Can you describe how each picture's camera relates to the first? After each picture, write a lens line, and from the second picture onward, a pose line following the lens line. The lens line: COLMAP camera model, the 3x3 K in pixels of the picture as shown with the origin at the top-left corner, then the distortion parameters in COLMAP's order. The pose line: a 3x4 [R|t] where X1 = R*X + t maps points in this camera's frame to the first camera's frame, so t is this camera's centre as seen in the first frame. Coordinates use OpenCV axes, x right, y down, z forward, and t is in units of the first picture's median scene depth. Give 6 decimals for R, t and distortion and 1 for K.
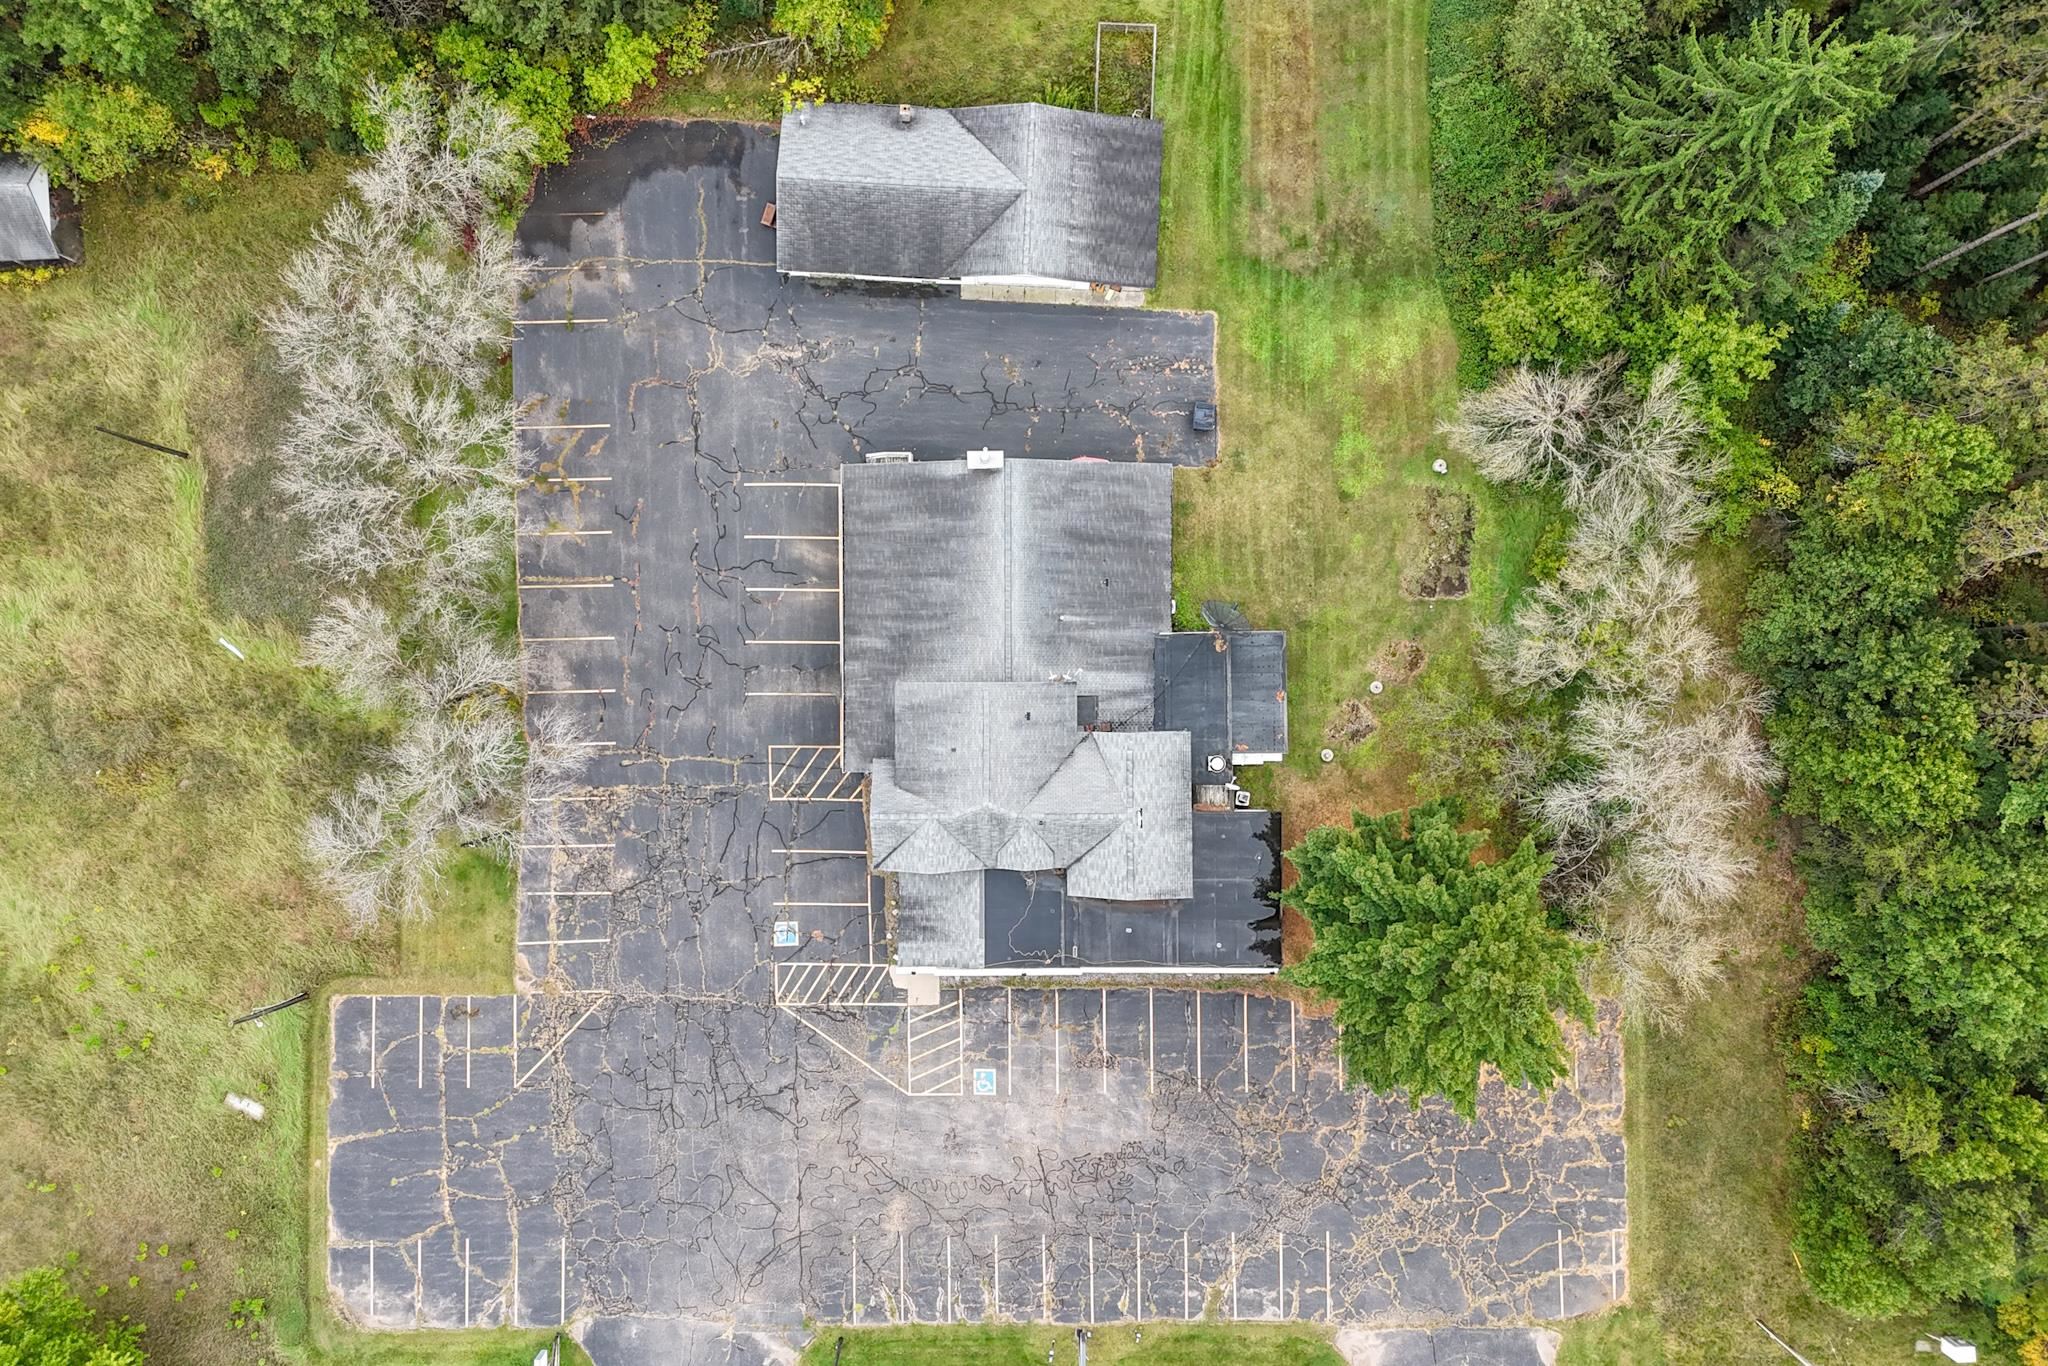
lens RADIAL K [[1492.9, 0, 1028.4], [0, 1492.9, 683.1], [0, 0, 1]] dist [0.034041, -0.006141]
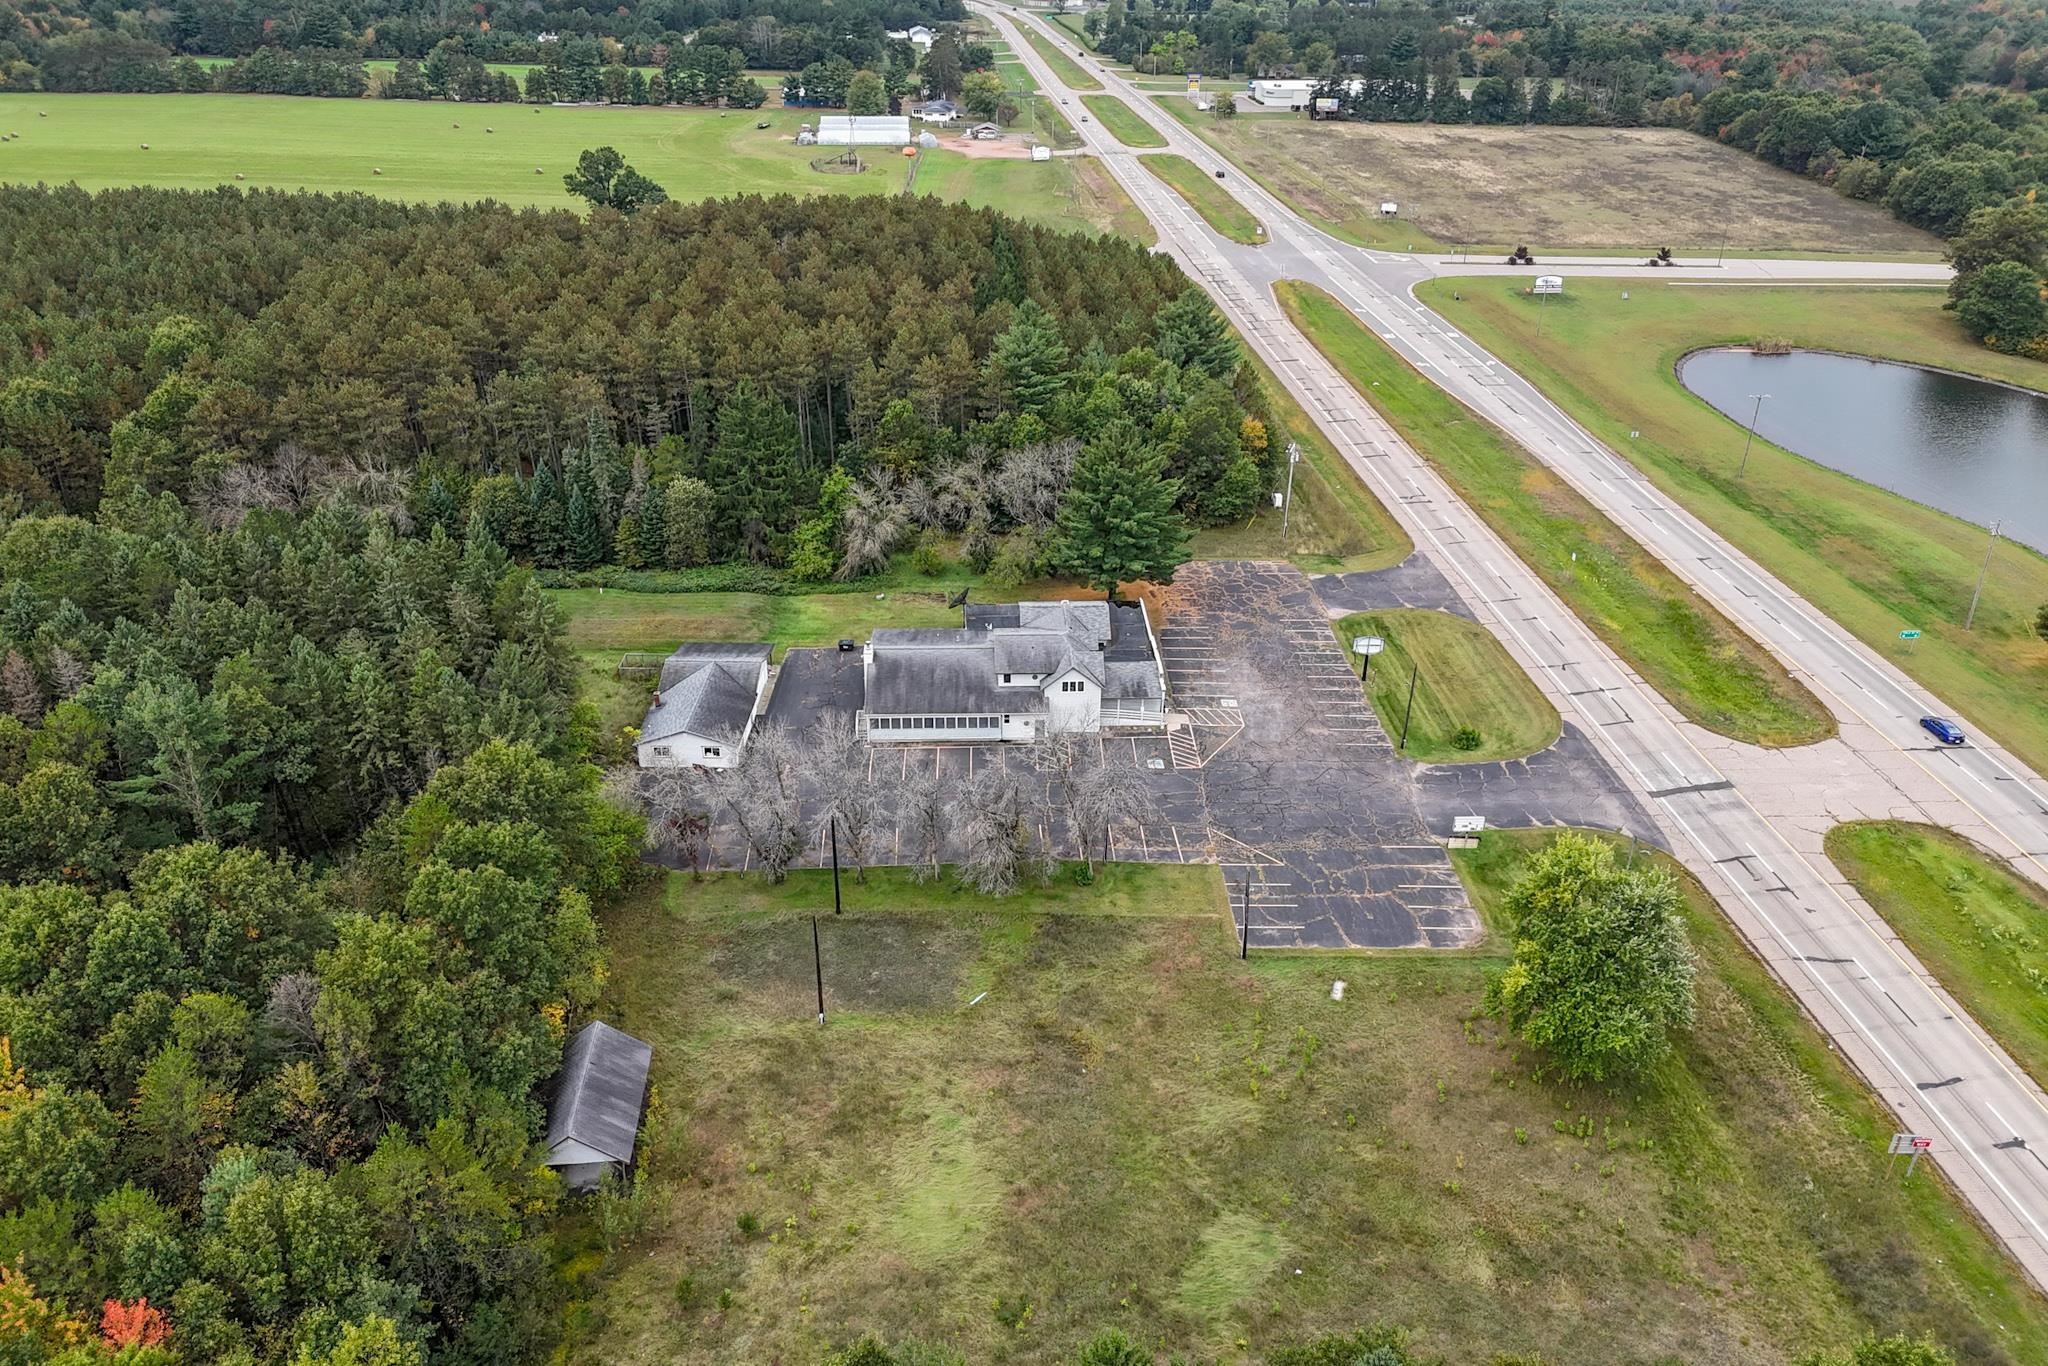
lens RADIAL K [[1492.9, 0, 1017.8], [0, 1492.9, 683.3], [0, 0, 1]] dist [0.034041, -0.006141]
pose [[-0.032568, -0.472691, 0.880626, -1.497098], [0.999462, -0.012060, 0.030489, -0.024758], [-0.003792, 0.881146, 0.472829, 0.178162]]
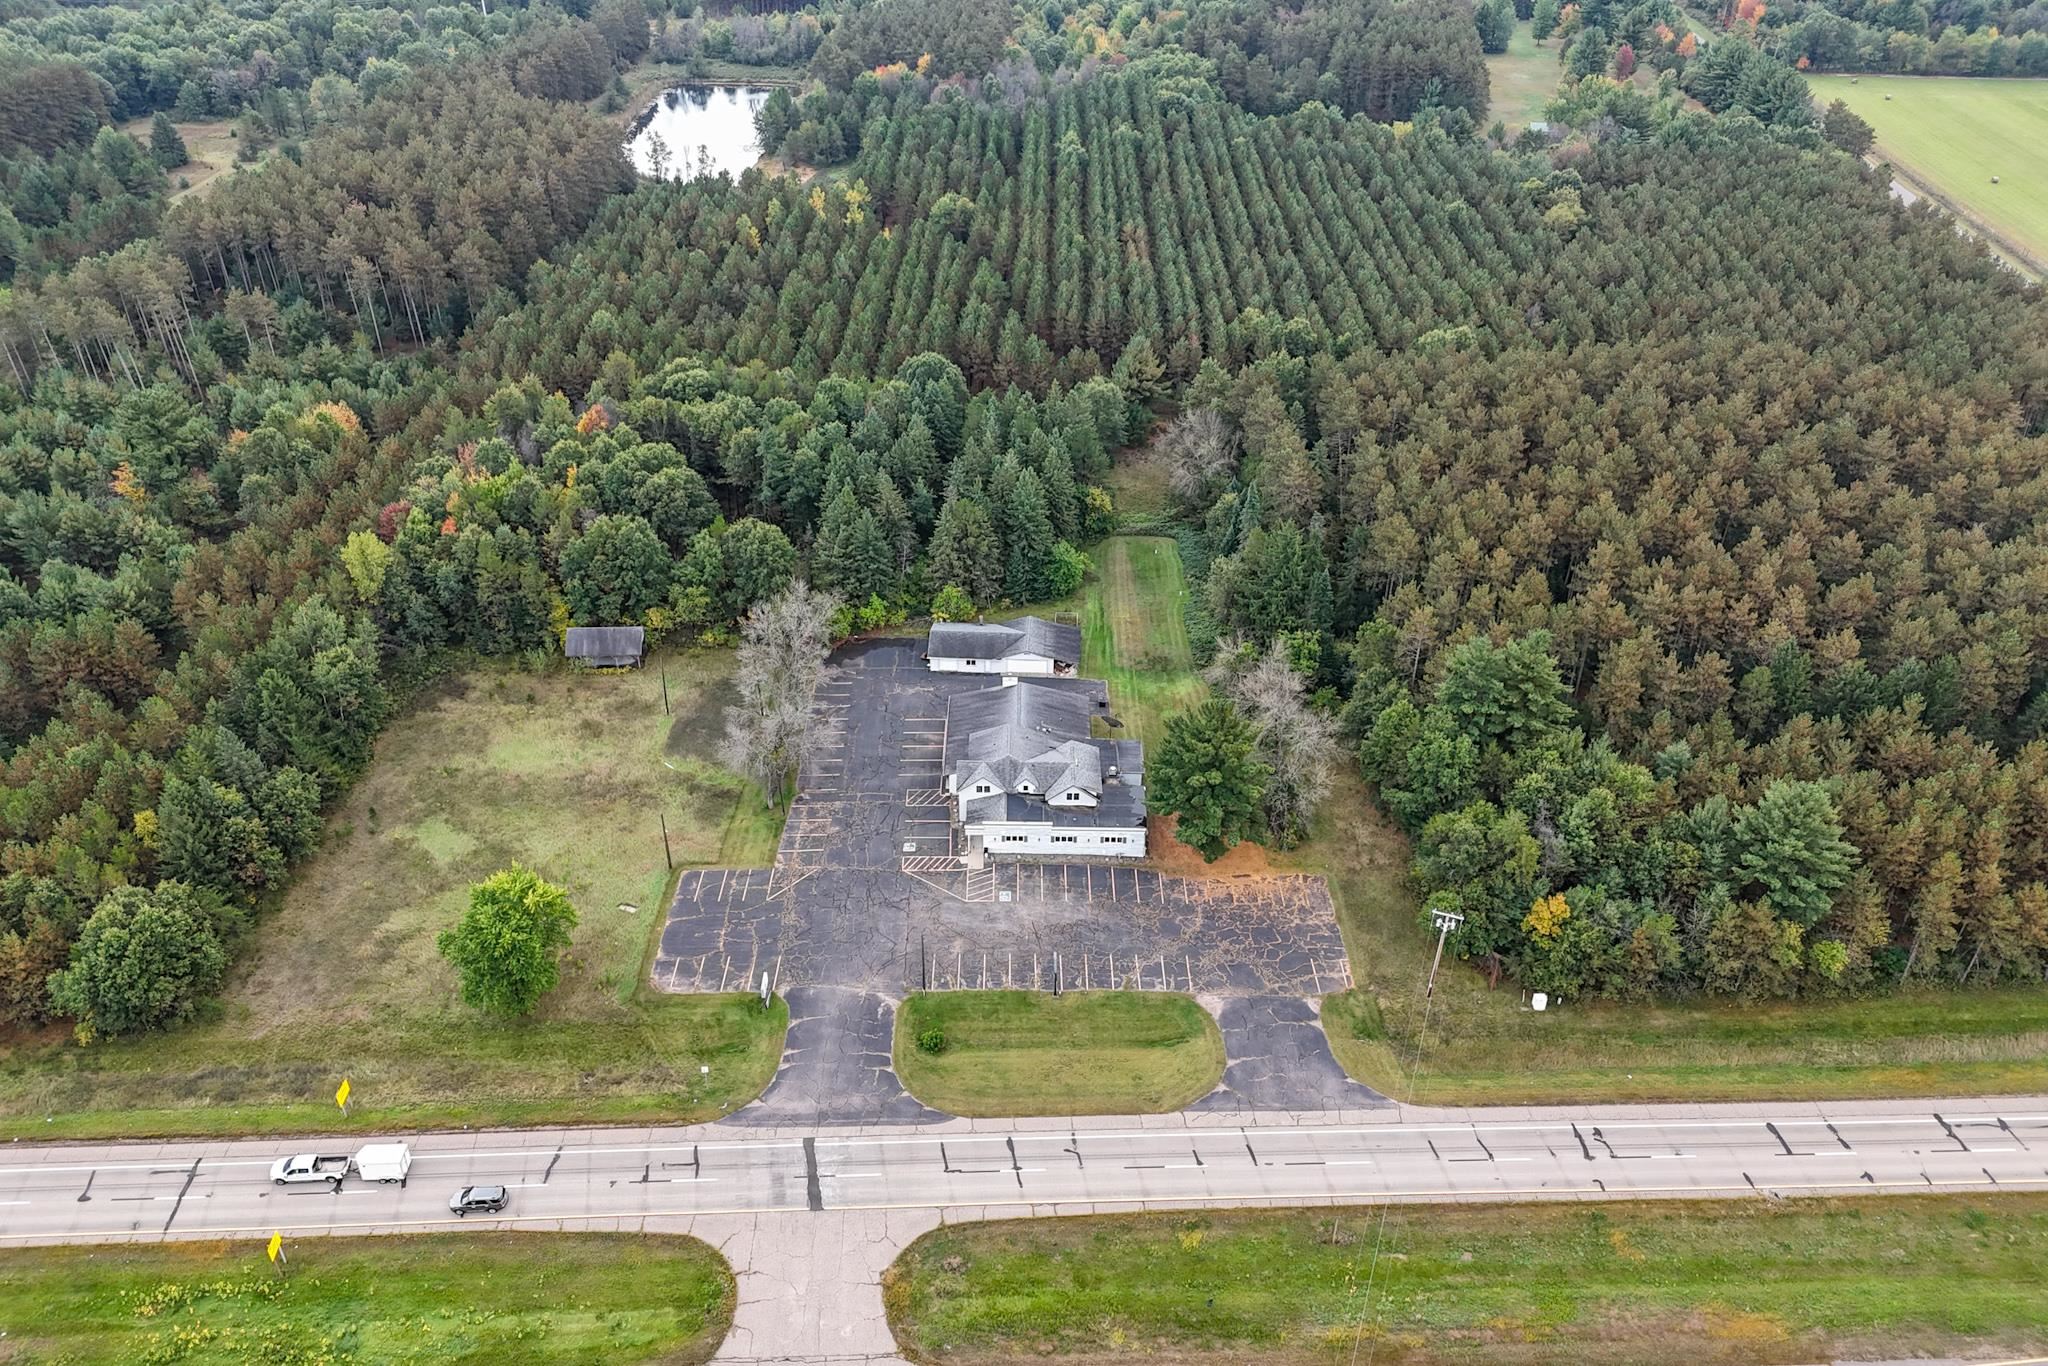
lens RADIAL K [[1492.9, 0, 1023.5], [0, 1492.9, 685.1], [0, 0, 1]] dist [0.034041, -0.006141]
pose [[0.999960, -0.002683, -0.008553, 0.012421], [-0.005643, 0.553023, -0.833147, 1.740699], [0.006965, 0.833161, 0.552986, -0.316393]]
